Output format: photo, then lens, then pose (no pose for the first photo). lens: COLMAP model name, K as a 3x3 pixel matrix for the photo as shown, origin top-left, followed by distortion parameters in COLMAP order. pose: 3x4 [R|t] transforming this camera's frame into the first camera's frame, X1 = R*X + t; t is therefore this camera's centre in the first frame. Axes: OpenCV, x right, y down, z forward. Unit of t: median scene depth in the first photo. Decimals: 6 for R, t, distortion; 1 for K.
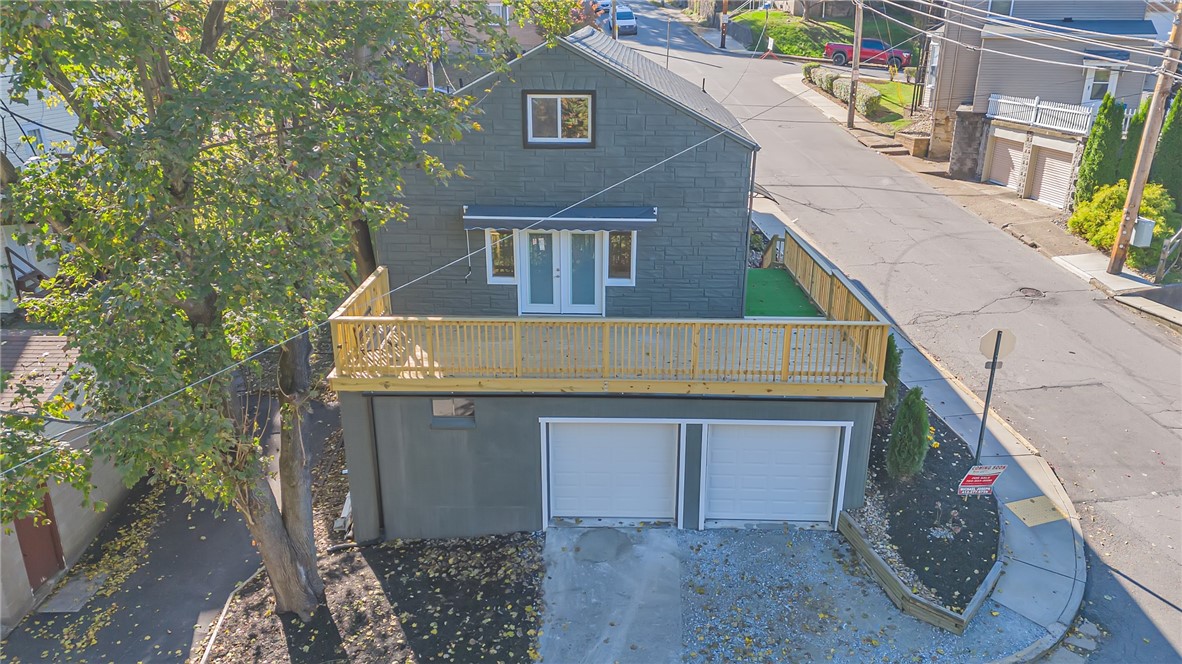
lens RADIAL K [[865.5, 0, 591.0], [0, 865.5, 332.0], [0, 0, 1]] dist [0.034157, -0.001884]
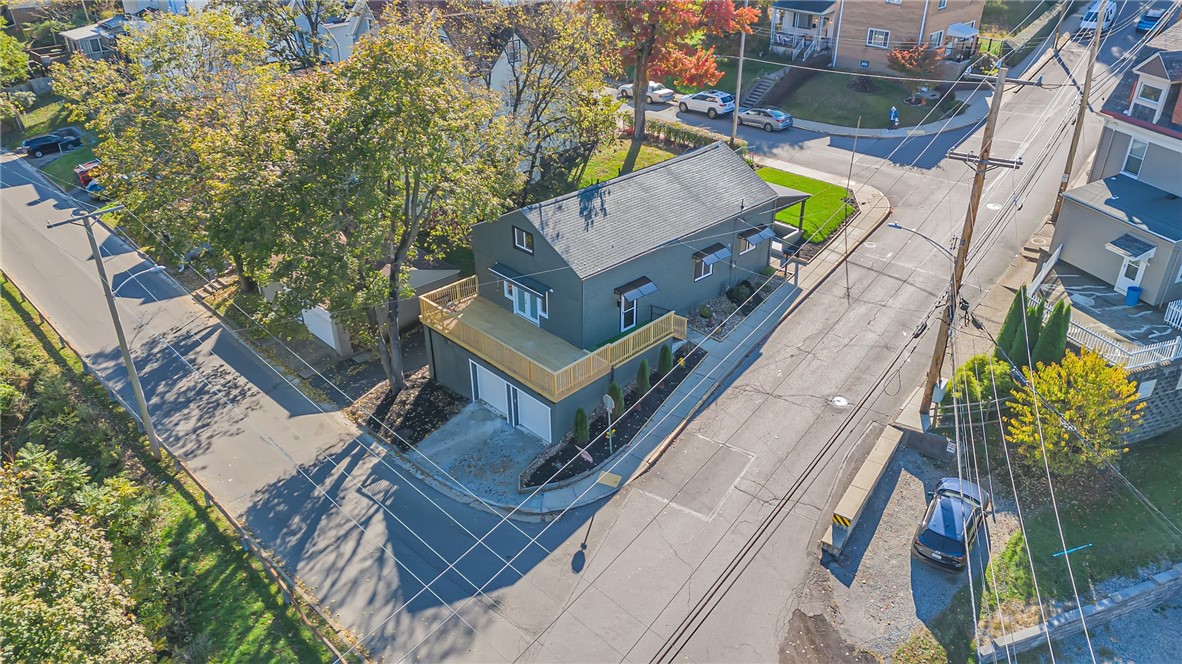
lens RADIAL K [[853.5, 0, 591.0], [0, 853.5, 332.0], [0, 0, 1]] dist [0.101741, -0.121966]
pose [[0.716396, 0.343016, -0.607550, 1.626031], [-0.234670, 0.938528, 0.253171, -0.664619], [0.657044, -0.038797, 0.752853, -0.621516]]
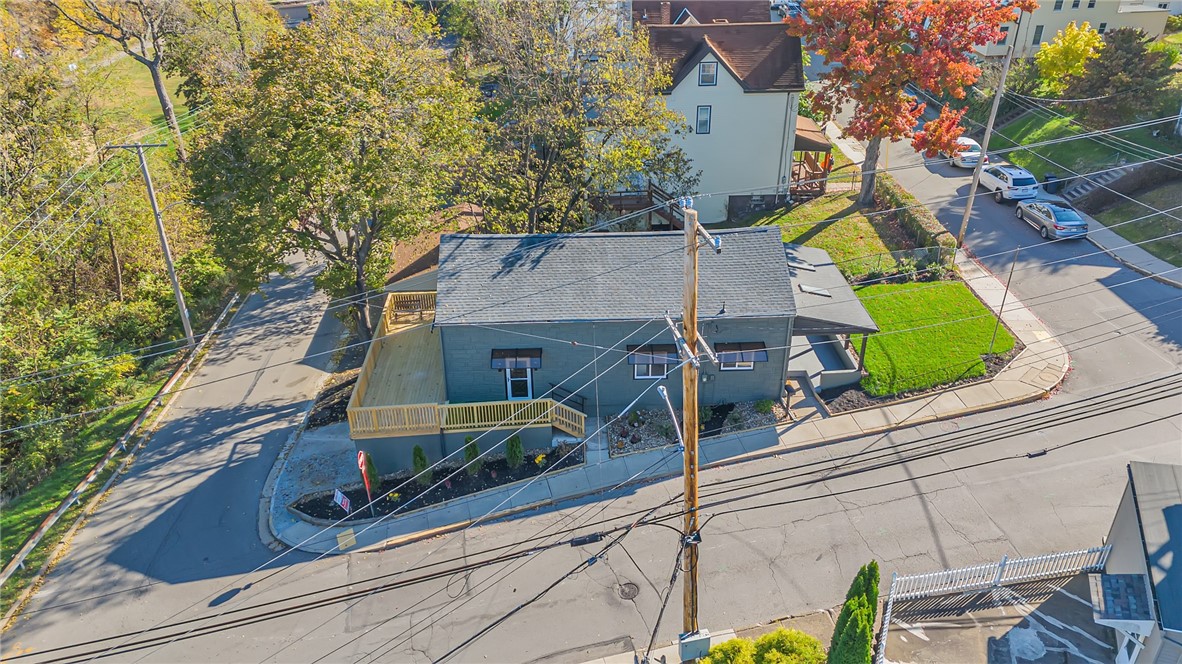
lens RADIAL K [[853.5, 0, 591.0], [0, 853.5, 332.0], [0, 0, 1]] dist [0.101741, -0.121966]
pose [[0.079372, 0.495848, -0.864774, 1.988525], [-0.332080, 0.831112, 0.446067, -1.233882], [0.939906, 0.251769, 0.230628, 0.935534]]
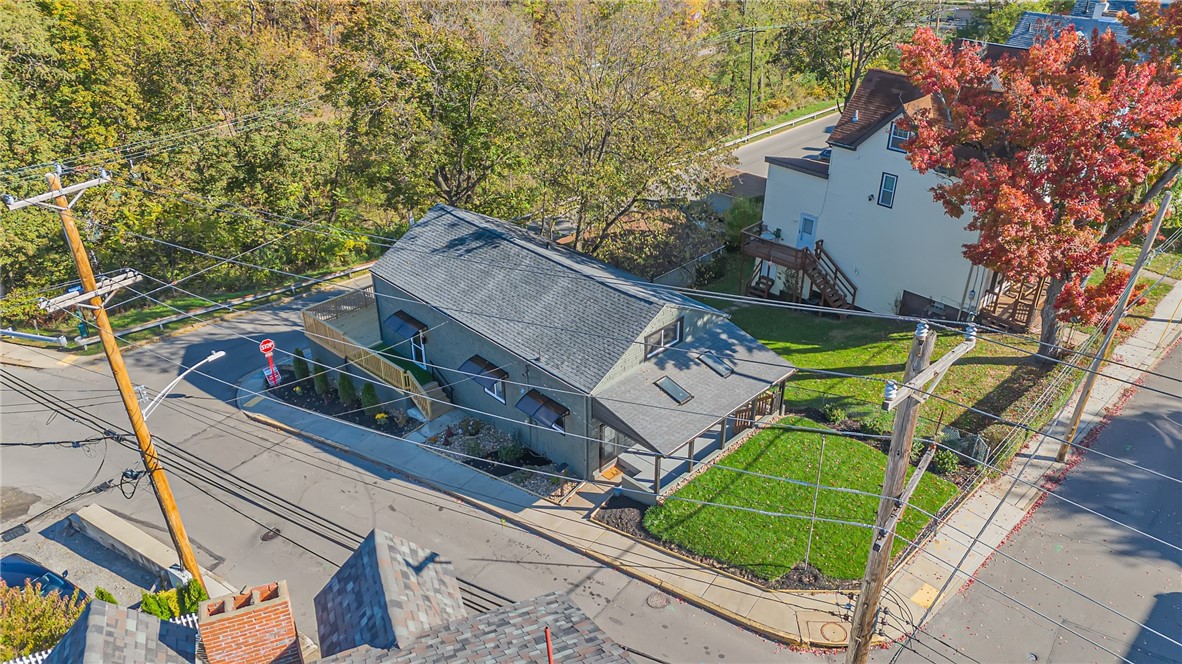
lens RADIAL K [[853.5, 0, 591.0], [0, 853.5, 332.0], [0, 0, 1]] dist [0.101741, -0.121966]
pose [[-0.680311, 0.364765, -0.635707, 1.334550], [-0.248490, 0.701194, 0.668266, -1.818881], [0.689514, 0.612596, -0.386390, 2.478179]]
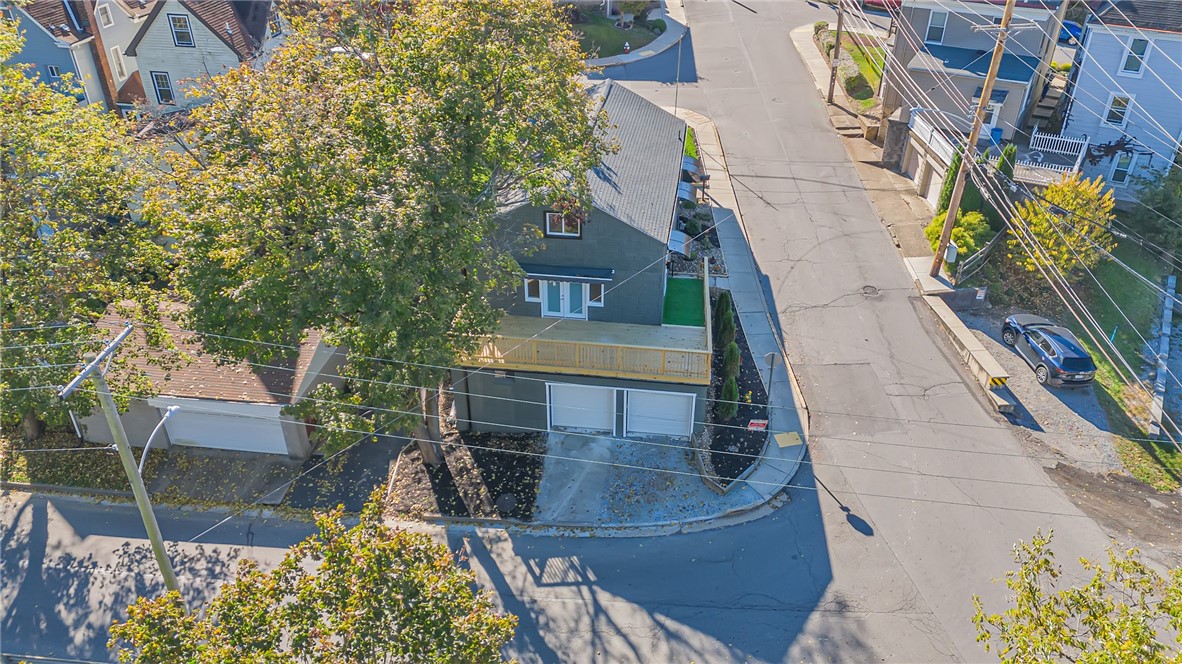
lens RADIAL K [[853.5, 0, 591.0], [0, 853.5, 332.0], [0, 0, 1]] dist [0.101741, -0.121966]
pose [[0.994783, 0.053995, -0.086547, 0.210192], [-0.034848, 0.977261, 0.209155, -0.431760], [0.095873, -0.205048, 0.974045, -0.916350]]
